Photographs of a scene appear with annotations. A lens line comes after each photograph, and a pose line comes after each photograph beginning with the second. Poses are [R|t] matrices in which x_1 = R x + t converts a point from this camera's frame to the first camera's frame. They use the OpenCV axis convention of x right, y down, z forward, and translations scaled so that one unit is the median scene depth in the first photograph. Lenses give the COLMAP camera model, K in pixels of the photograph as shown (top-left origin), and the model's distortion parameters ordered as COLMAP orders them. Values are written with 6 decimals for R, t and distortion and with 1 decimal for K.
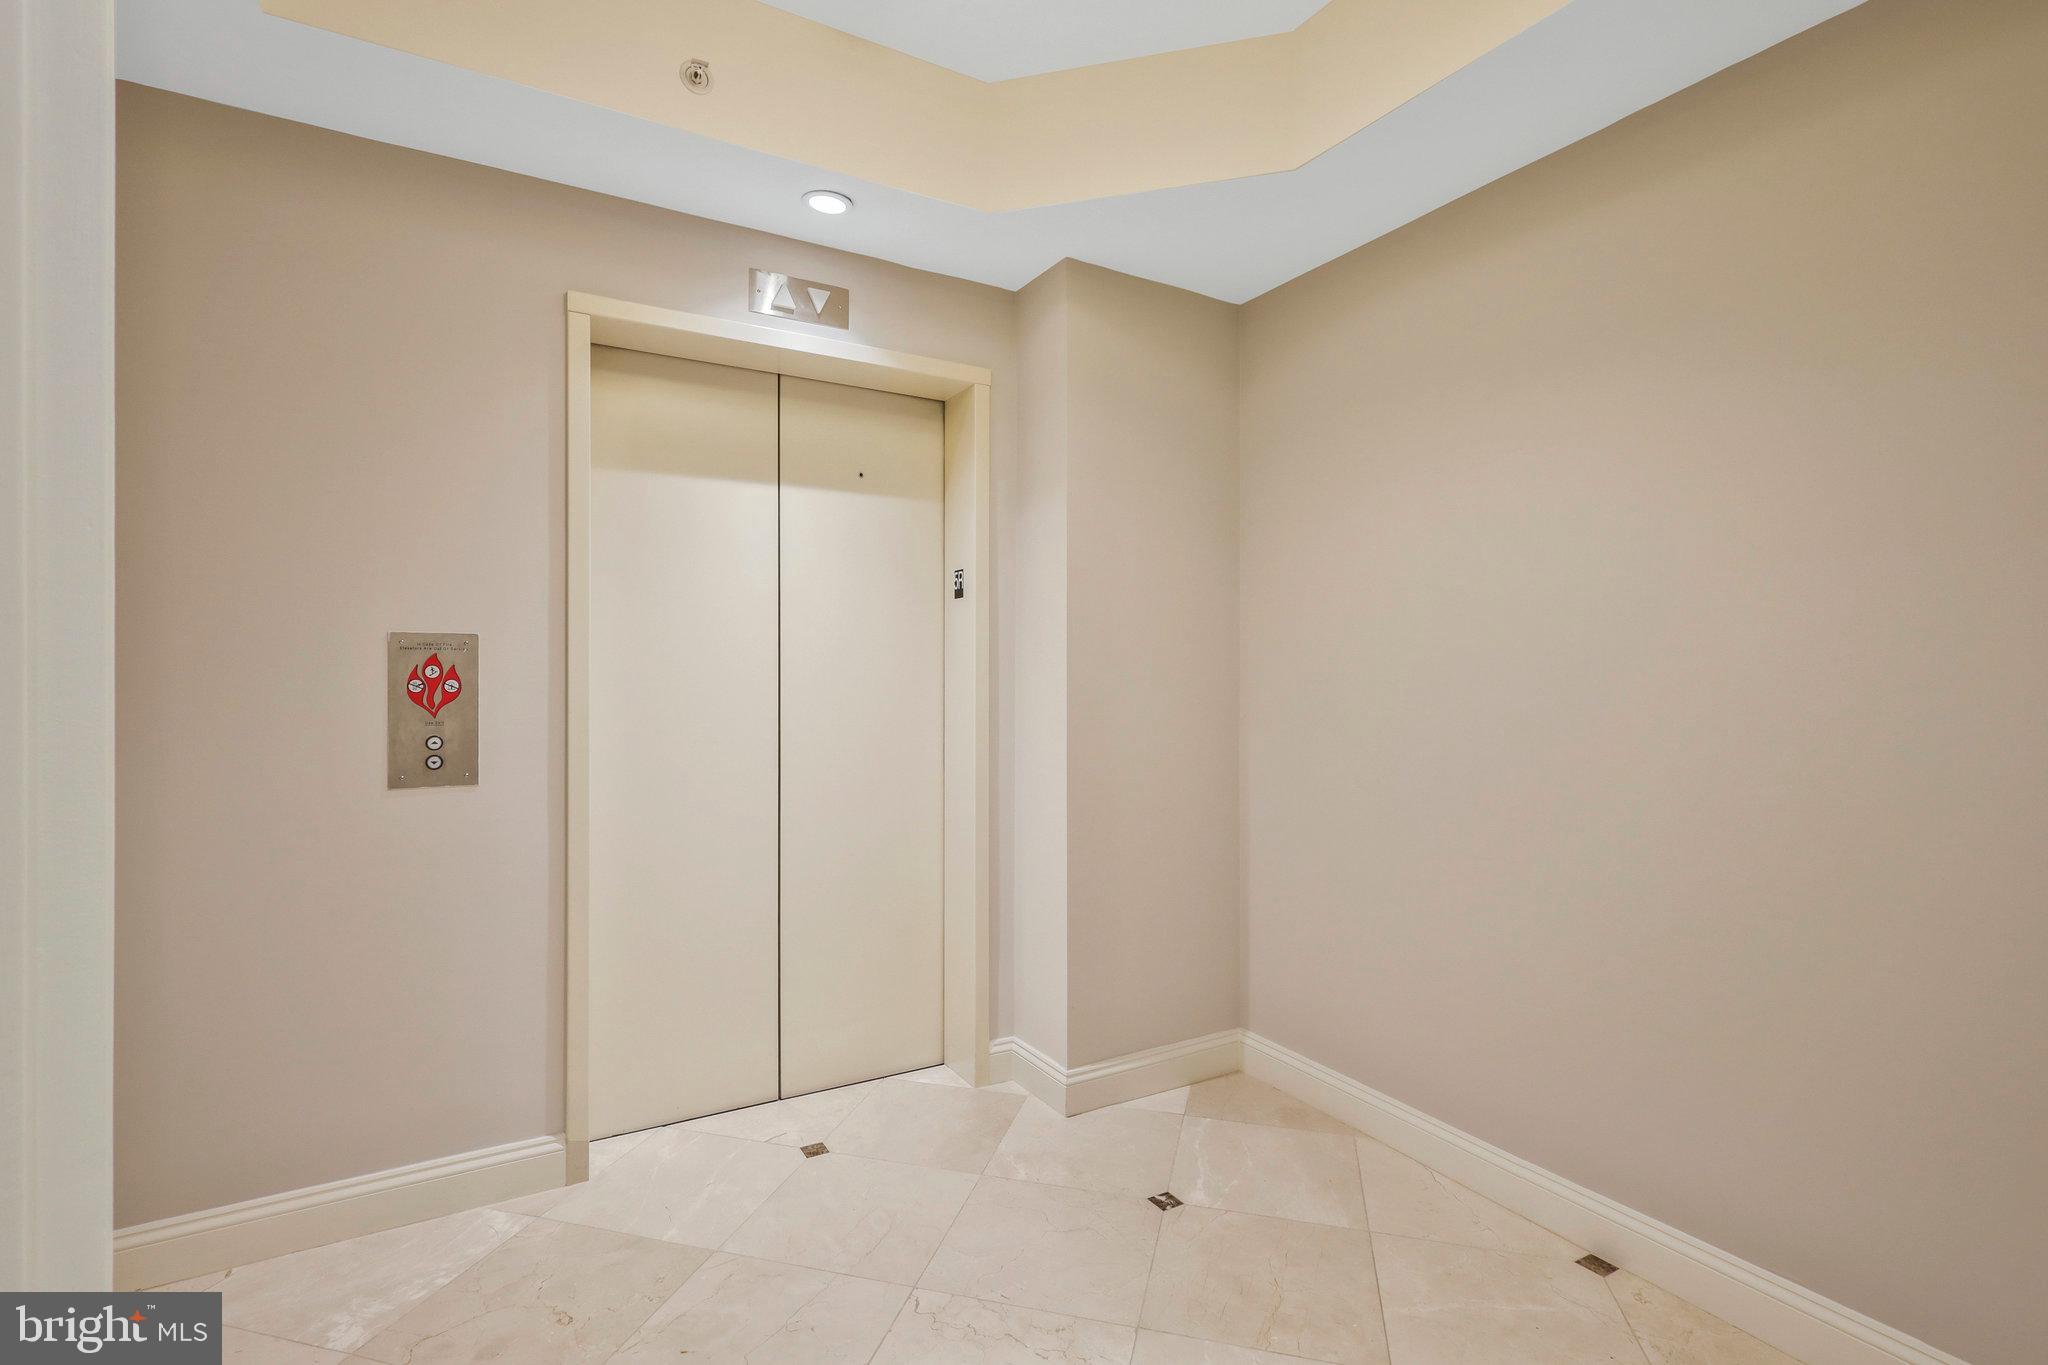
lens RADIAL K [[947.9, 0, 1024.0], [0, 947.9, 682.5], [0, 0, 1]] dist [0.000217, 0.000188]
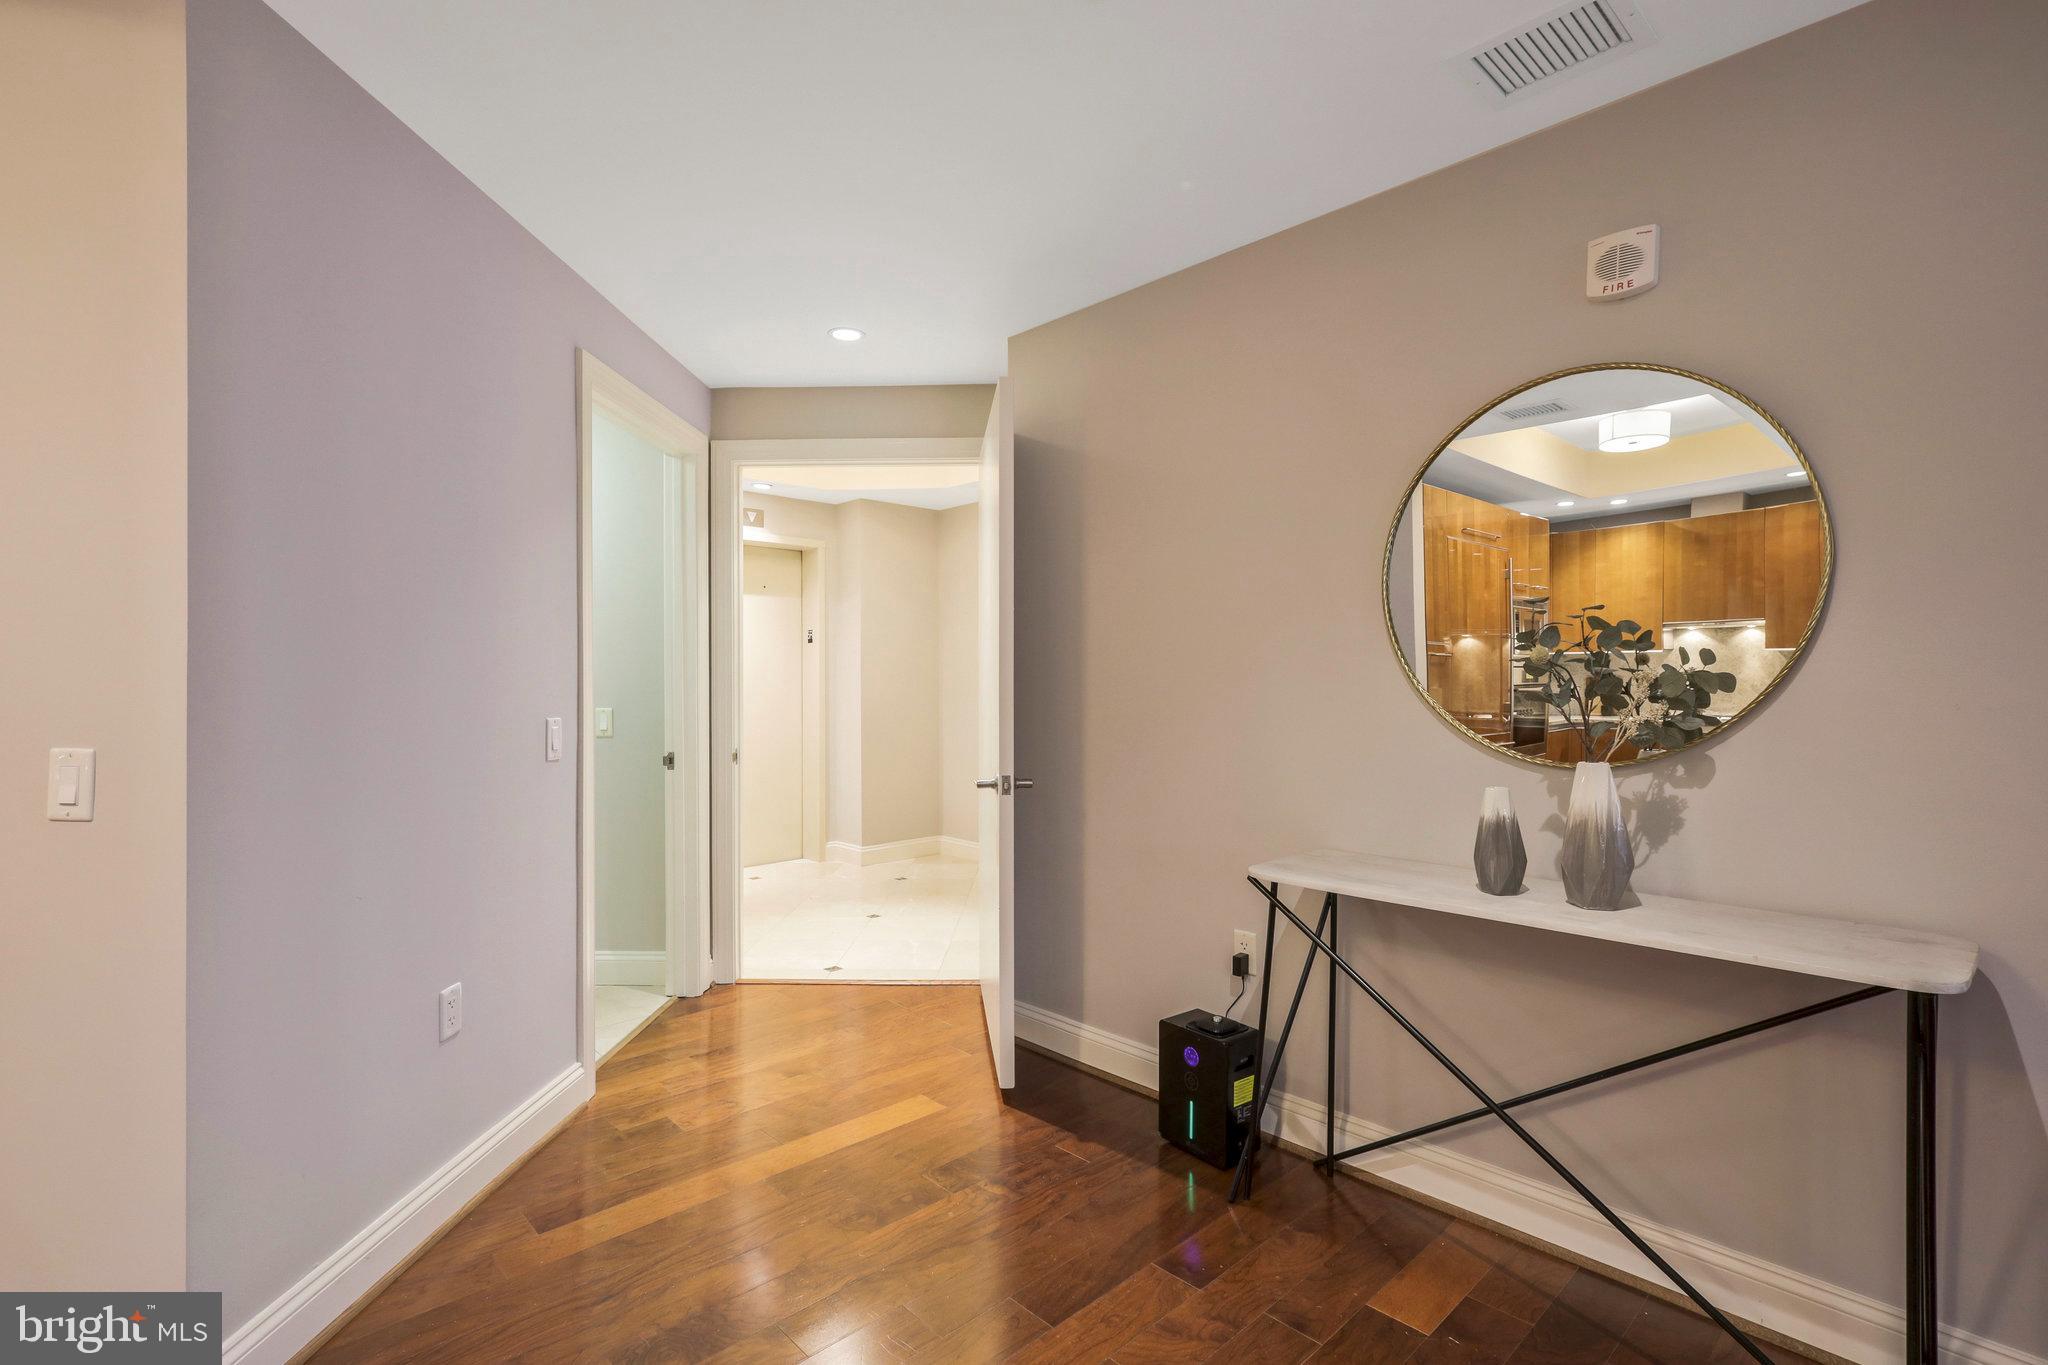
lens RADIAL K [[947.9, 0, 1024.0], [0, 947.9, 682.5], [0, 0, 1]] dist [0.000217, 0.000188]
pose [[0.976275, -0.002272, 0.216524, -0.062450], [0.003648, 0.999976, -0.005952, 0.017000], [-0.216505, 0.006600, 0.976259, -1.269439]]
